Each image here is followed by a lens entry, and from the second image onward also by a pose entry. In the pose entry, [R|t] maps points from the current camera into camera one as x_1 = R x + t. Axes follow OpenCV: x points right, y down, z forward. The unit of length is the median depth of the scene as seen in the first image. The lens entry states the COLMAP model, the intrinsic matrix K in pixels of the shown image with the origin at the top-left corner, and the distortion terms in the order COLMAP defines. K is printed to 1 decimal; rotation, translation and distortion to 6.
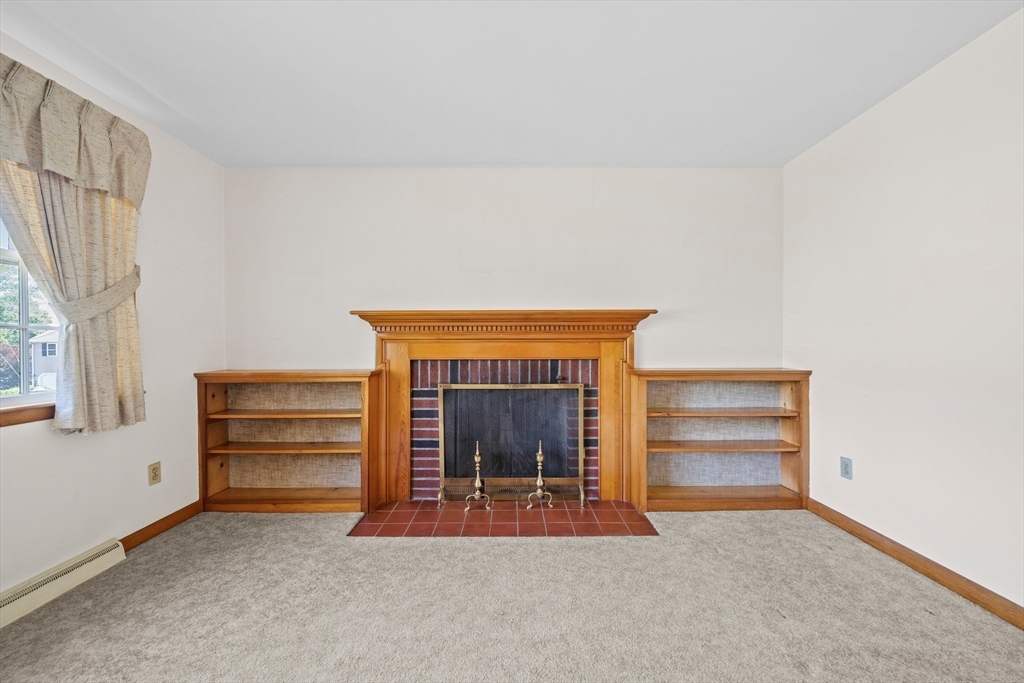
lens RADIAL K [[362.7, 0, 513.1], [0, 362.7, 343.0], [0, 0, 1]] dist [-0.000985, -0.000033]
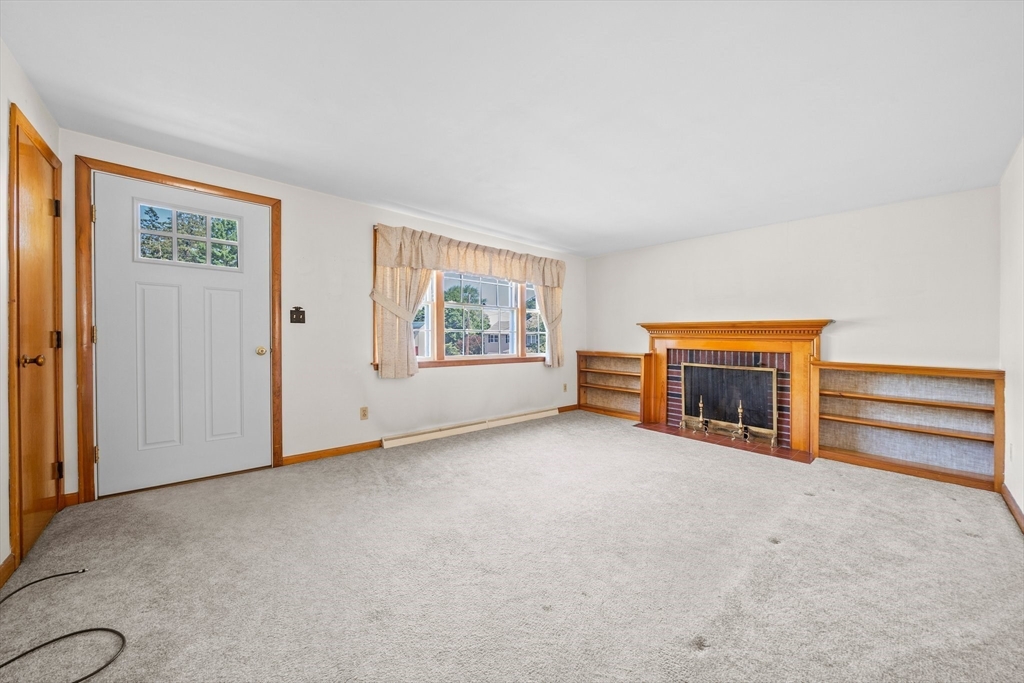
lens RADIAL K [[362.7, 0, 513.1], [0, 362.7, 343.0], [0, 0, 1]] dist [-0.000985, -0.000033]
pose [[0.655706, 0.026259, -0.754560, 0.605605], [-0.011279, 0.999624, 0.024987, -0.020682], [0.754932, -0.007874, 0.655756, -0.822956]]
